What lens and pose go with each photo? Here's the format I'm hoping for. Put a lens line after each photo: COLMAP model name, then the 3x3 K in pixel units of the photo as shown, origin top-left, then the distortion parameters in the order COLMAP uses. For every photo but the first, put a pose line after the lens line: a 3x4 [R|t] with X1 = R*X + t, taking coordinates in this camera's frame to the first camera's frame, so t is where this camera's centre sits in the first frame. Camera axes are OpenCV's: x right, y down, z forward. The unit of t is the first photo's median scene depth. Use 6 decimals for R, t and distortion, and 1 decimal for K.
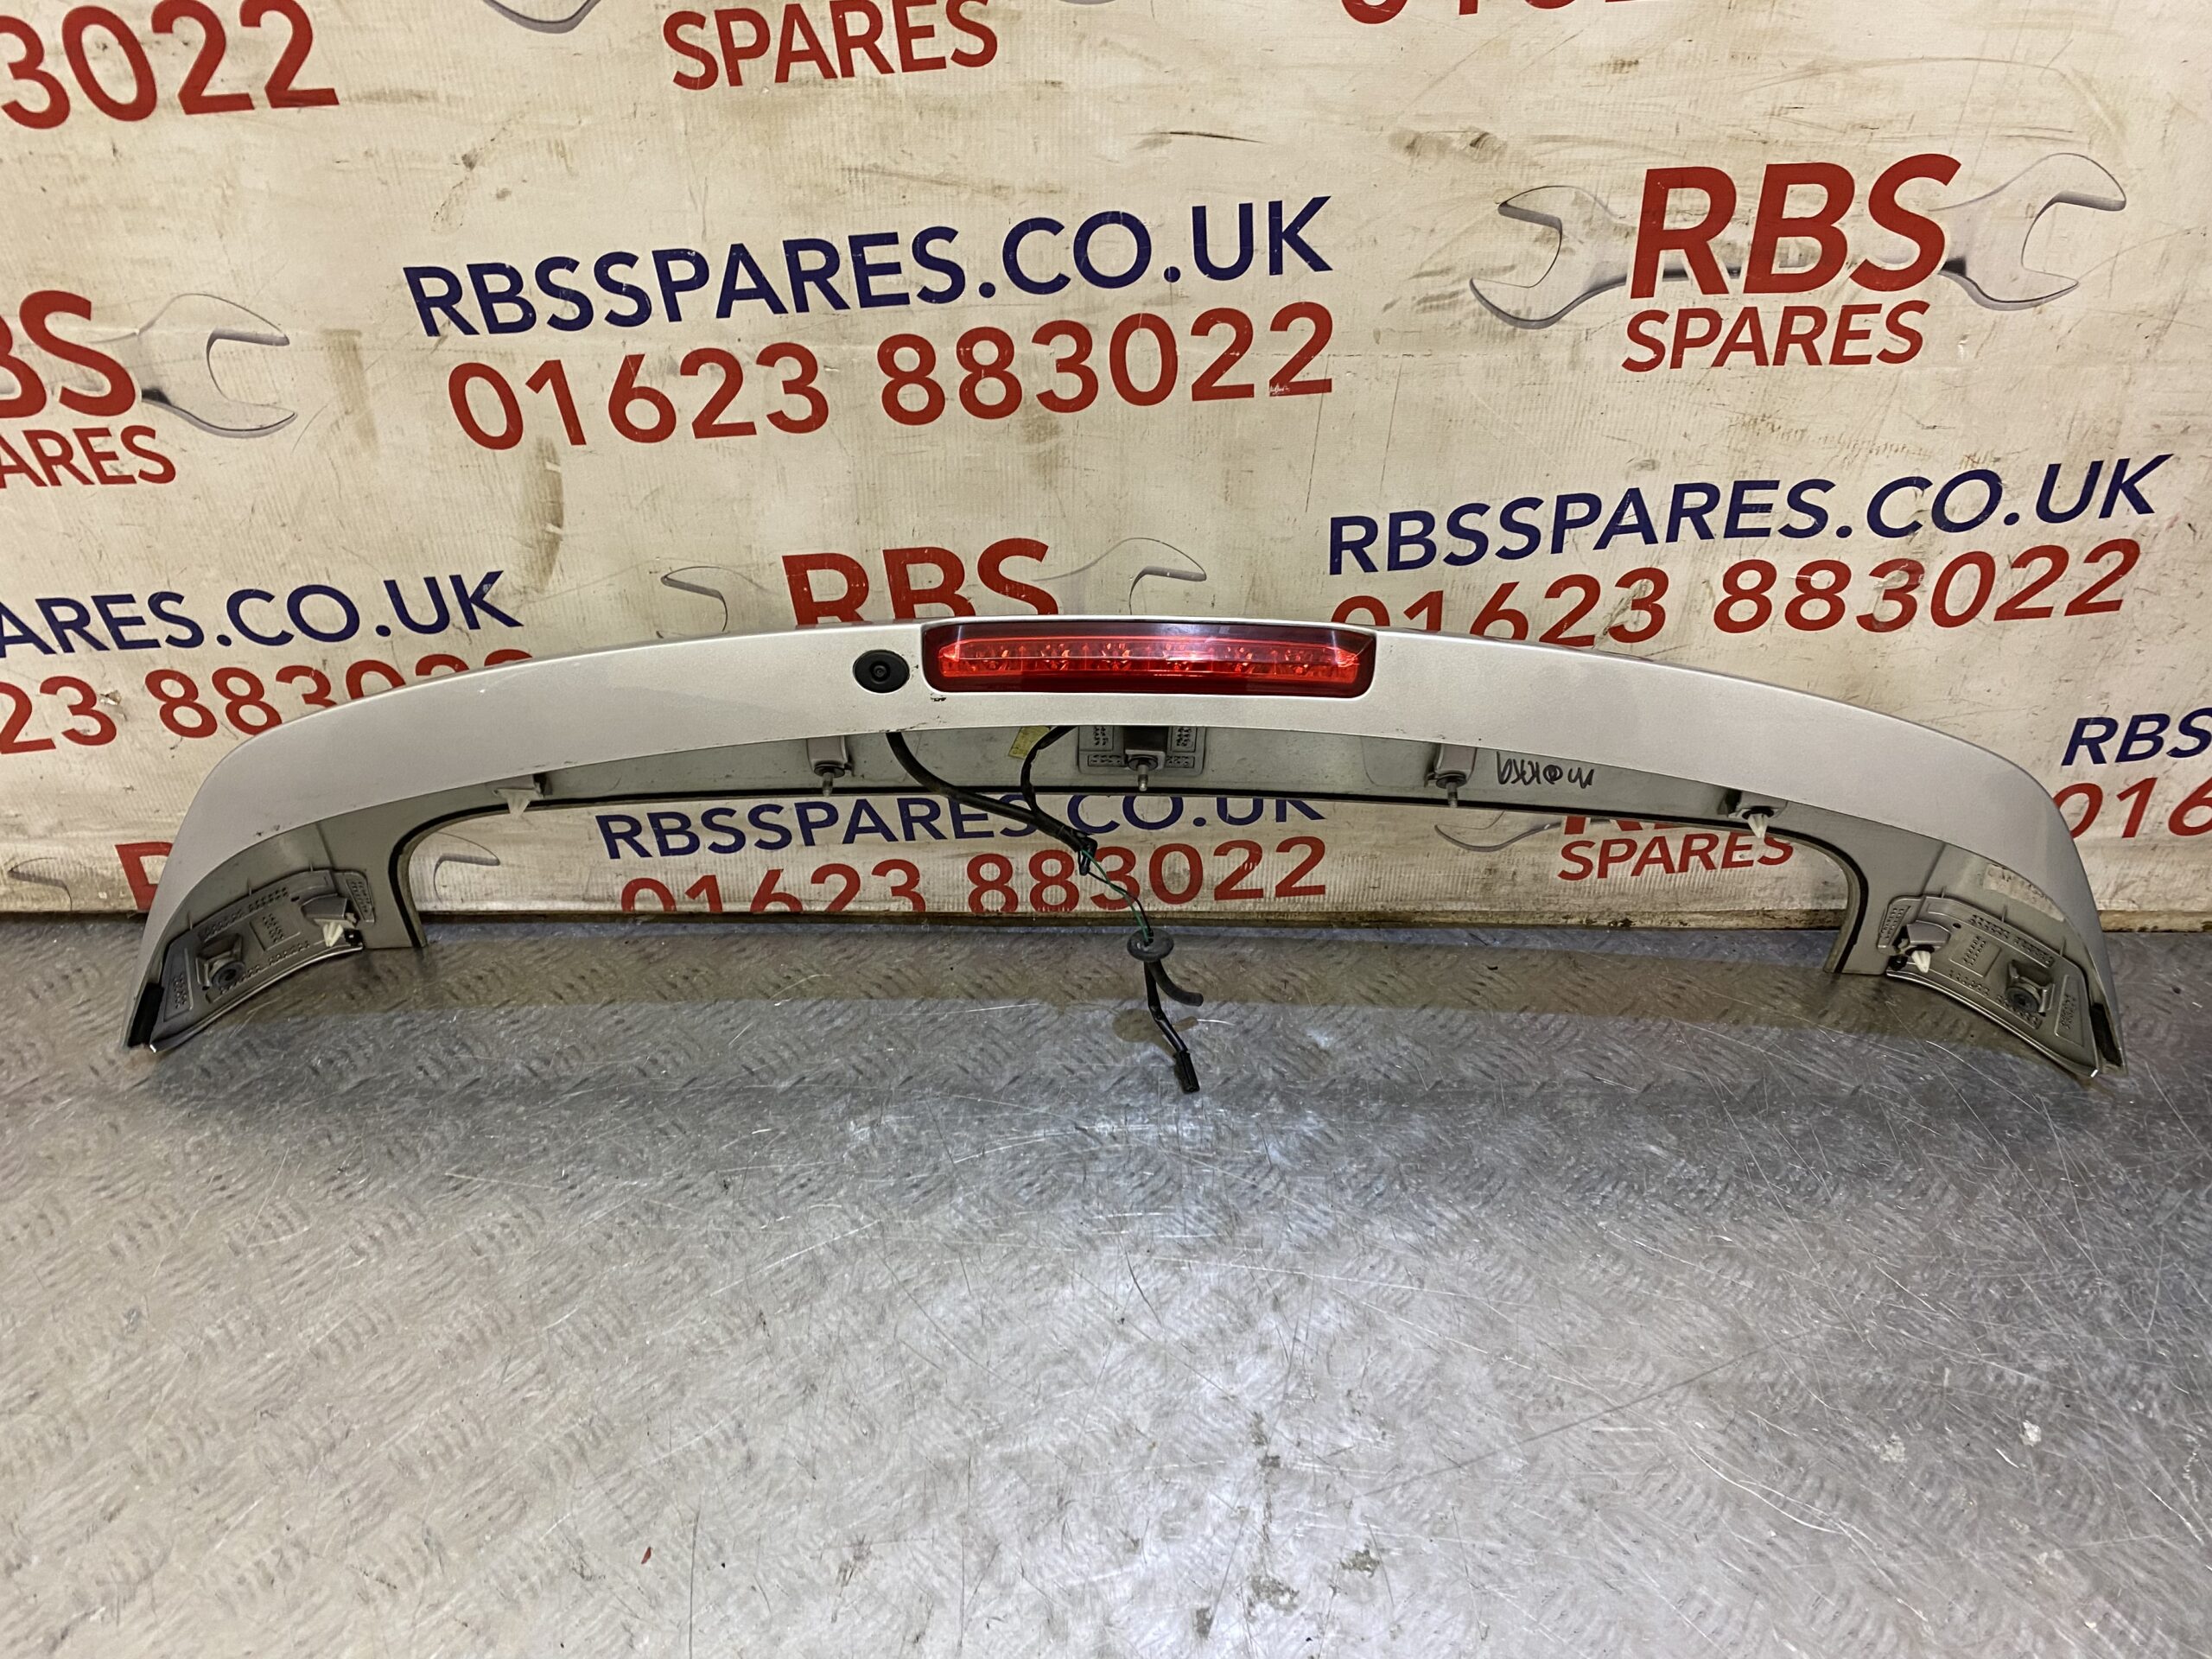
lens RADIAL K [[1697.6, 0, 1106.0], [0, 1697.6, 829.5], [0, 0, 1]] dist [0.066537, -0.081551]
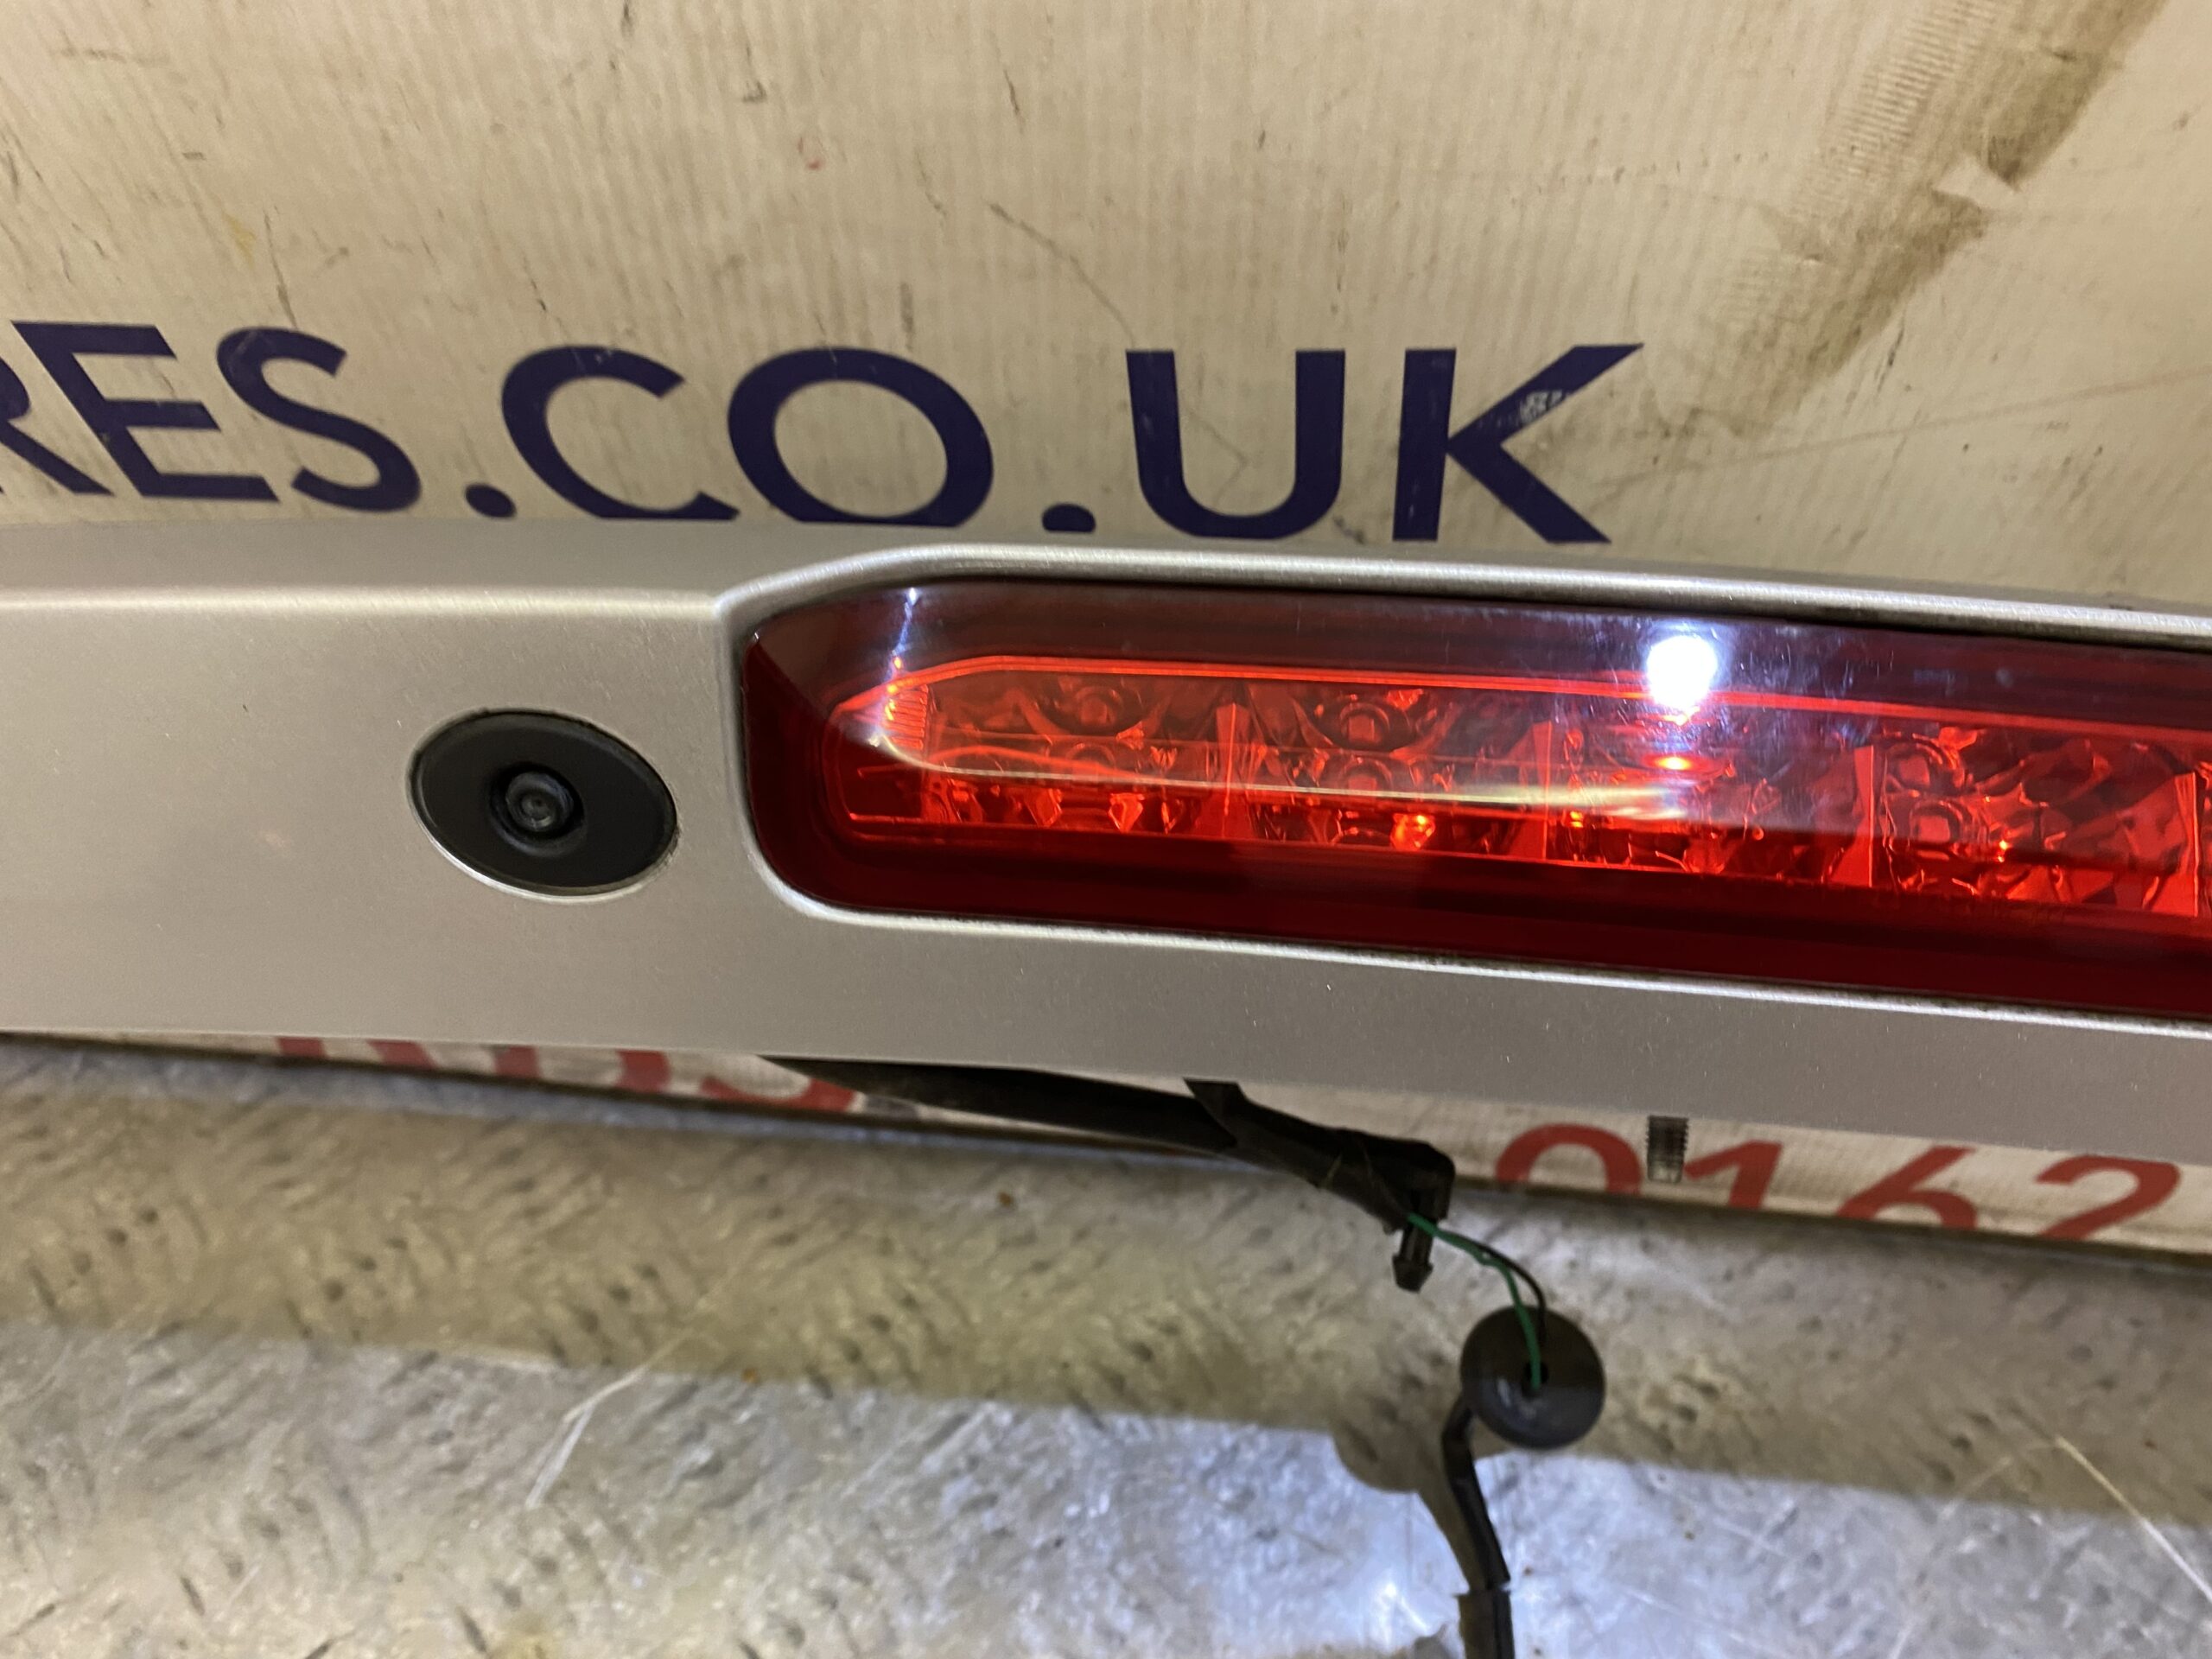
lens RADIAL K [[1744.8, 0, 1096.9], [0, 1744.8, 836.8], [0, 0, 1]] dist [-0.007422, -0.009772]
pose [[0.992209, 0.094018, -0.081745, -0.390005], [-0.066532, 0.954600, 0.290366, -0.147295], [0.105333, -0.282665, 0.953418, 0.730973]]
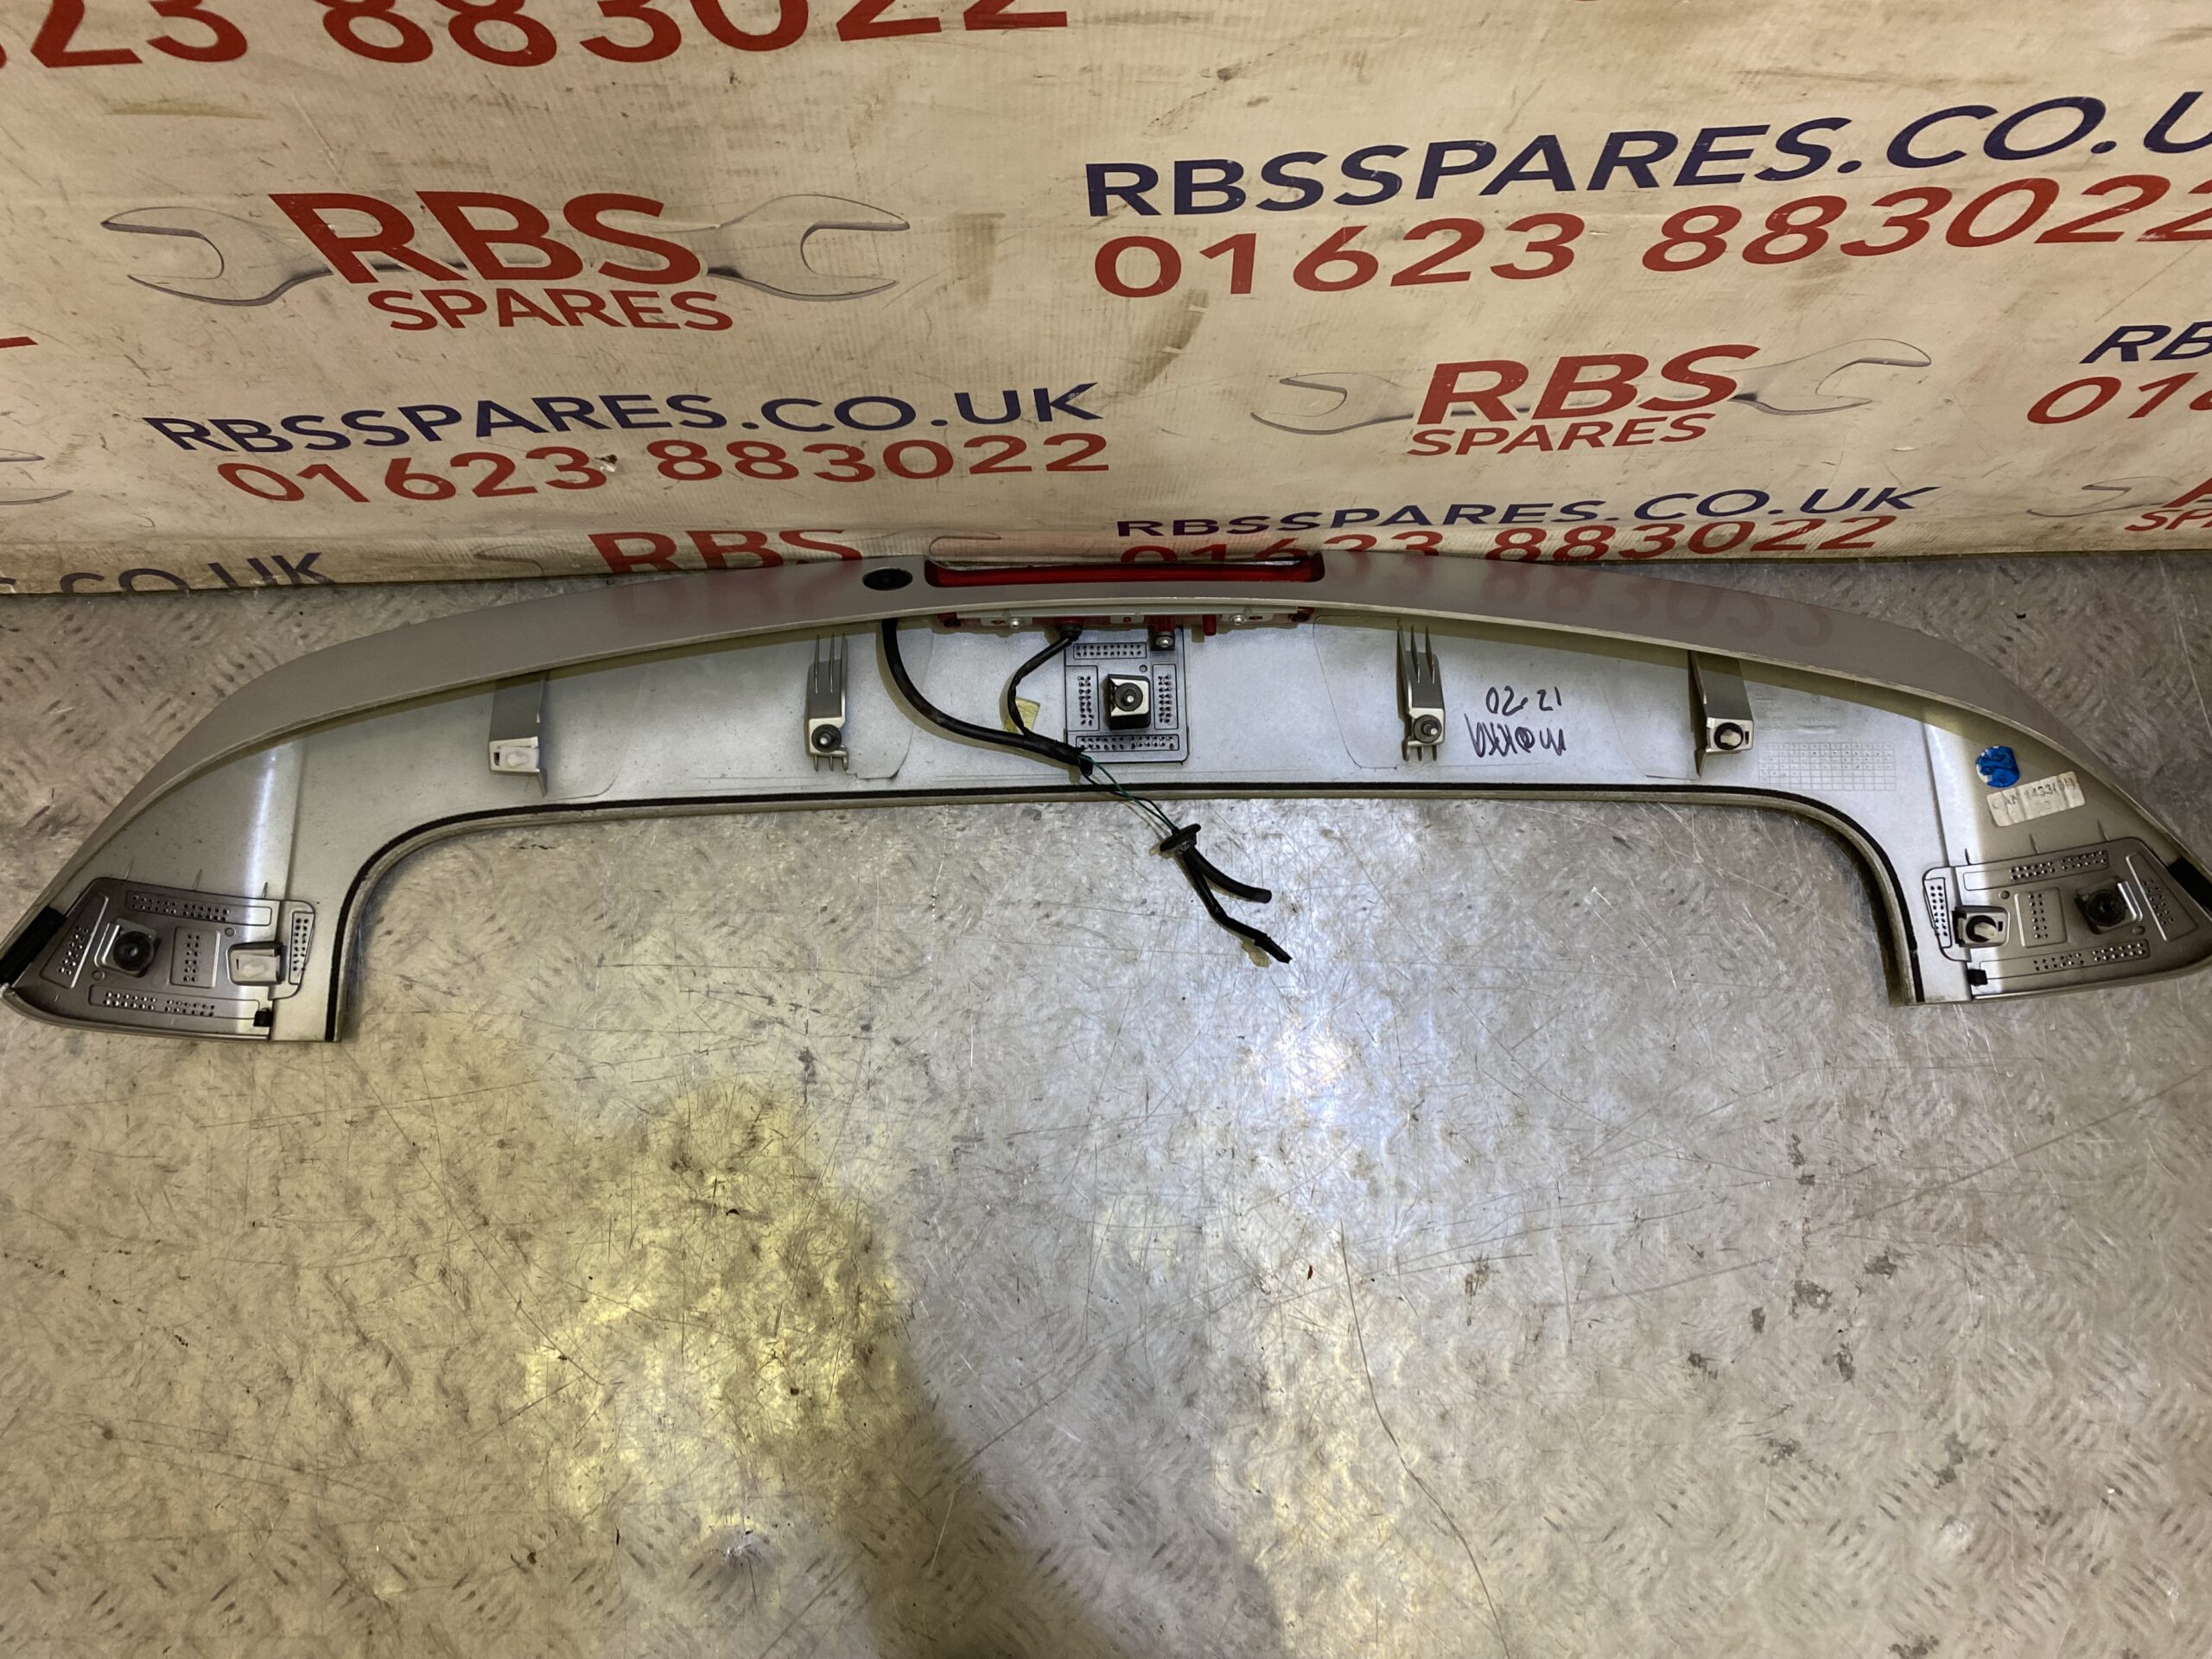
lens RADIAL K [[1694.8, 0, 1062.0], [0, 1694.8, 809.8], [0, 0, 1]] dist [0.008457, 0.007962]
pose [[0.999618, -0.017675, 0.021235, -0.380723], [0.000283, 0.775092, 0.631848, -0.498116], [-0.027627, -0.631601, 0.774801, 0.220652]]
